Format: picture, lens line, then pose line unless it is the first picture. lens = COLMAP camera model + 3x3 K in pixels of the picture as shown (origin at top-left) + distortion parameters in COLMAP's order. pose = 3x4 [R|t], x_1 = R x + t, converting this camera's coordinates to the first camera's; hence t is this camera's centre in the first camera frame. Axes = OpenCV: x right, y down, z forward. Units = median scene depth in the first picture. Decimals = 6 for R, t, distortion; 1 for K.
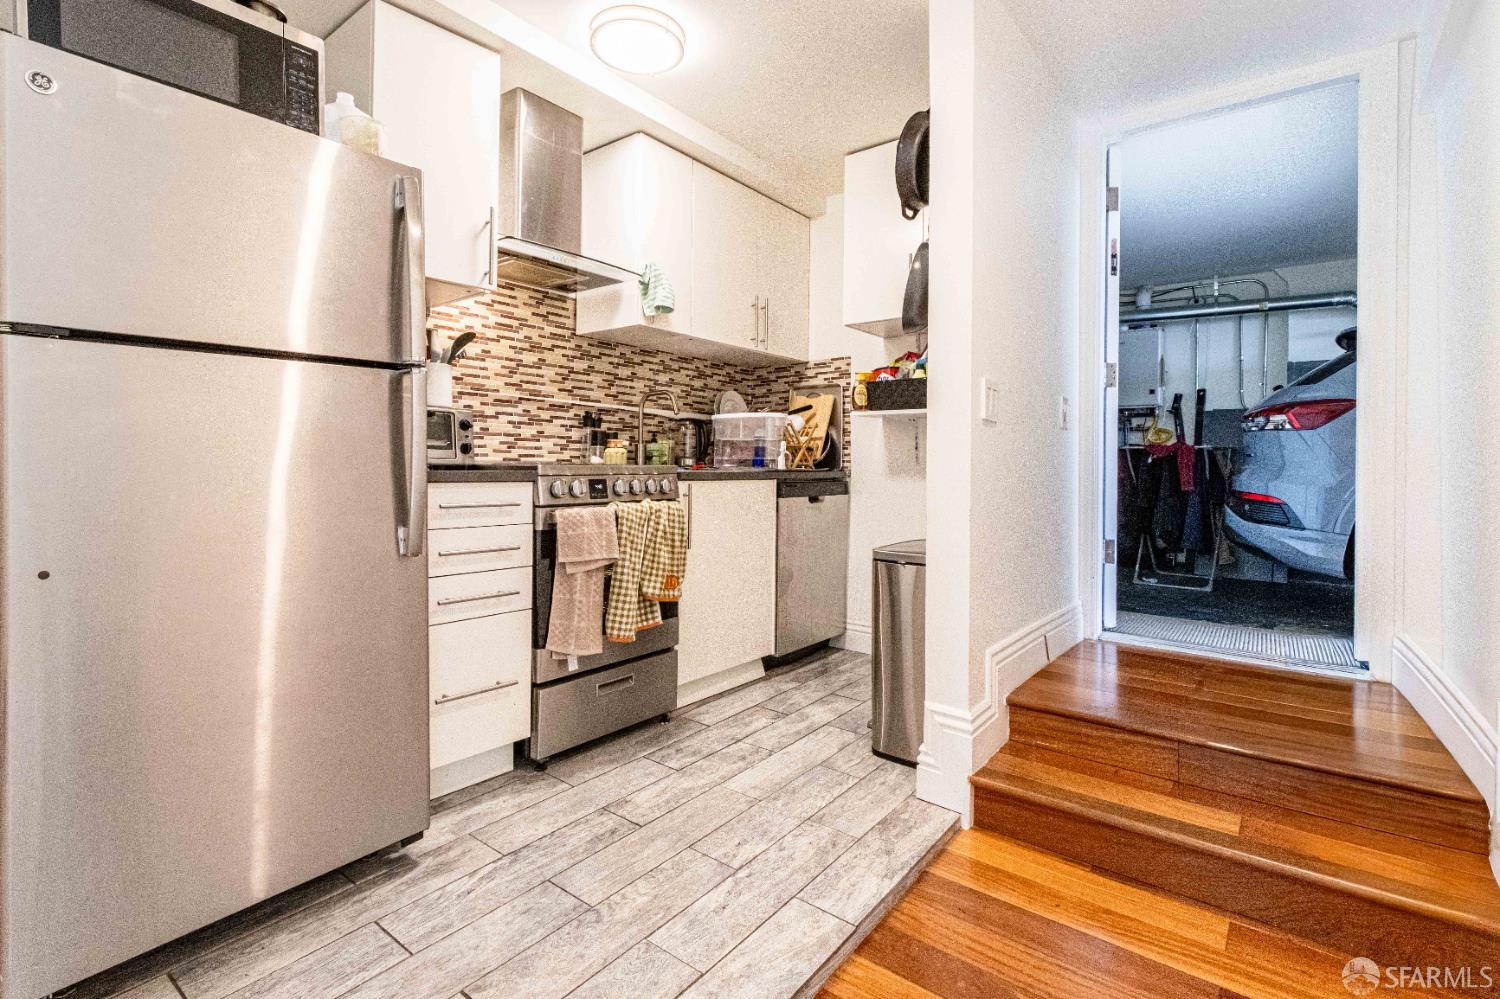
lens RADIAL K [[700.6, 0, 752.3], [0, 700.6, 462.4], [0, 0, 1]] dist [0.000995, -0.000674]
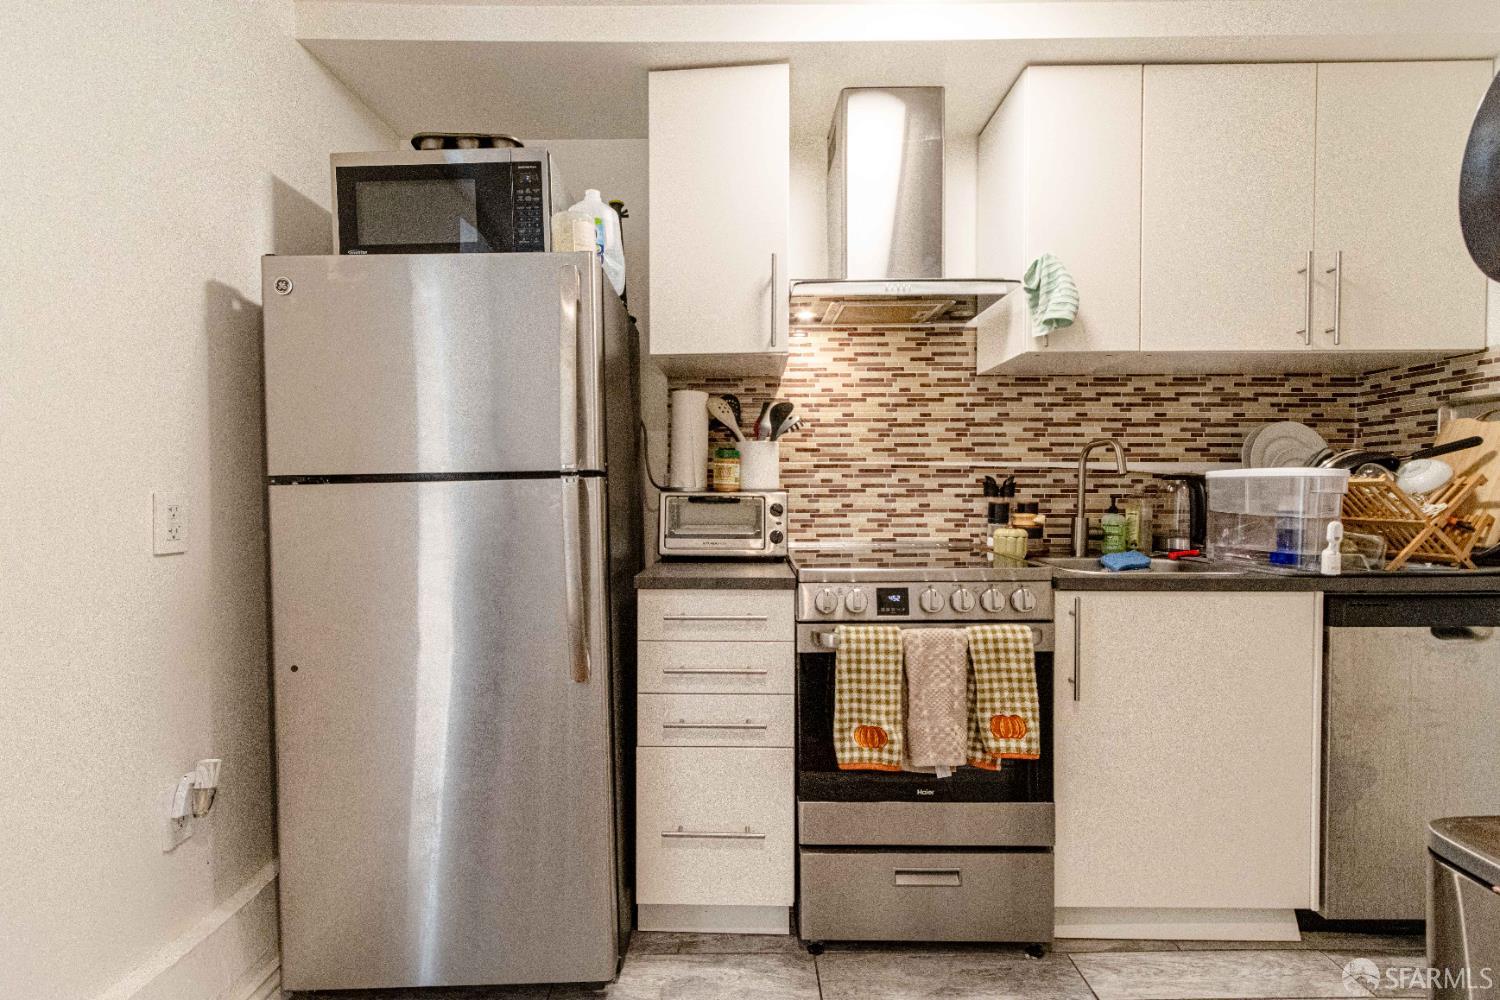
lens RADIAL K [[695.6, 0, 750.0], [0, 695.6, 500.0], [0, 0, 1]] dist [0.000291, -0.000672]
pose [[0.606141, 0.006673, -0.795329, 0.208339], [0.011372, 0.999790, 0.017056, -0.064870], [0.795276, -0.019383, 0.605937, 0.358550]]
